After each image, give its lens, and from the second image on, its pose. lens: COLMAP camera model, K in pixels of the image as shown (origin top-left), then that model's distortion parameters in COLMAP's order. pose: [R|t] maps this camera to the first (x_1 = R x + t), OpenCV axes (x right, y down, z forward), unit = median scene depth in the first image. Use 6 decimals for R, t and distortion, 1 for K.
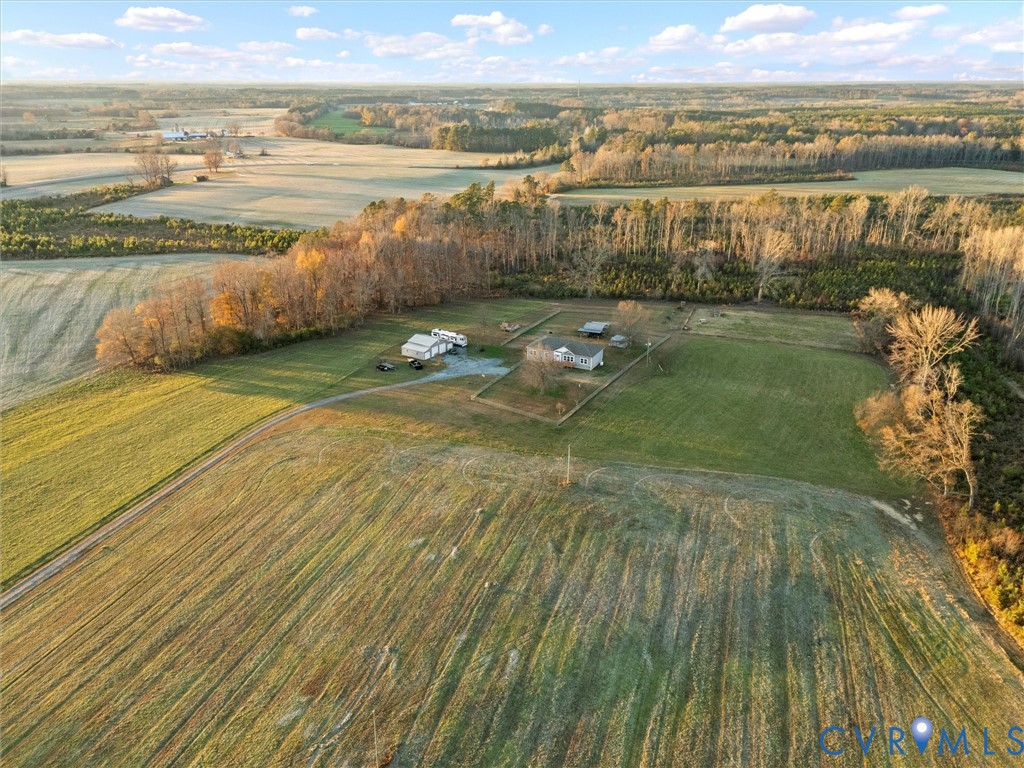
lens RADIAL K [[732.4, 0, 512.0], [0, 732.4, 384.0], [0, 0, 1]] dist [0.087312, -0.093423]
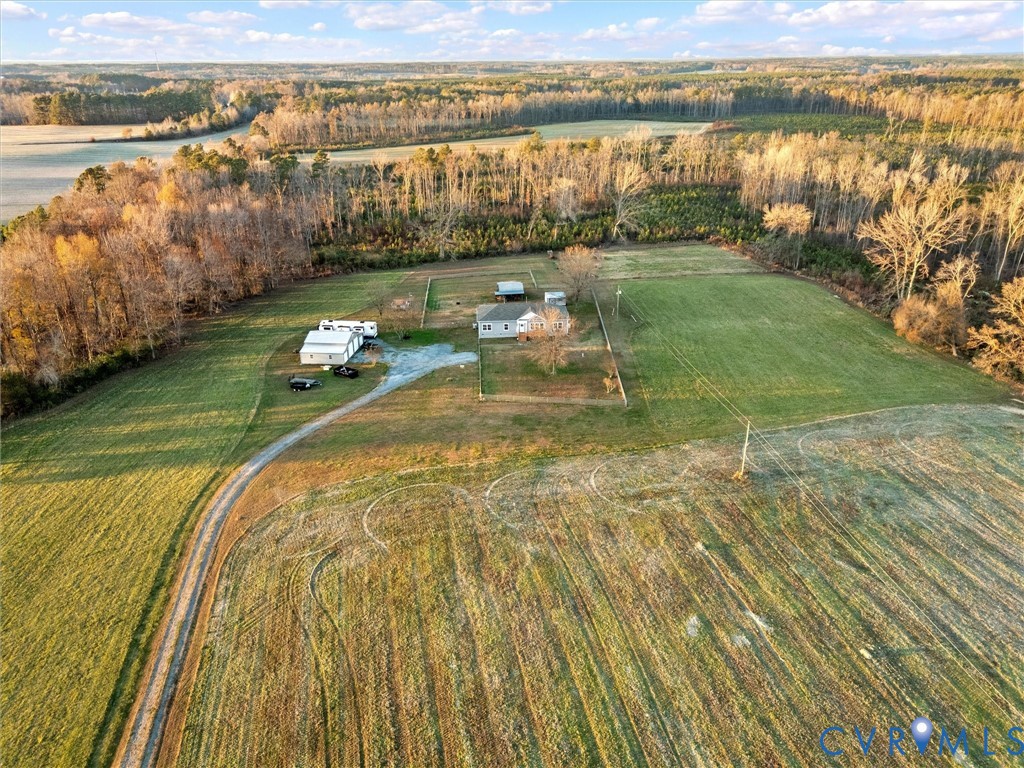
lens RADIAL K [[732.4, 0, 512.0], [0, 732.4, 384.0], [0, 0, 1]] dist [0.087312, -0.093423]
pose [[0.874556, -0.201802, 0.440939, -0.293629], [0.190114, 0.979186, 0.071068, -0.033526], [-0.446103, 0.021676, 0.894719, 0.298992]]
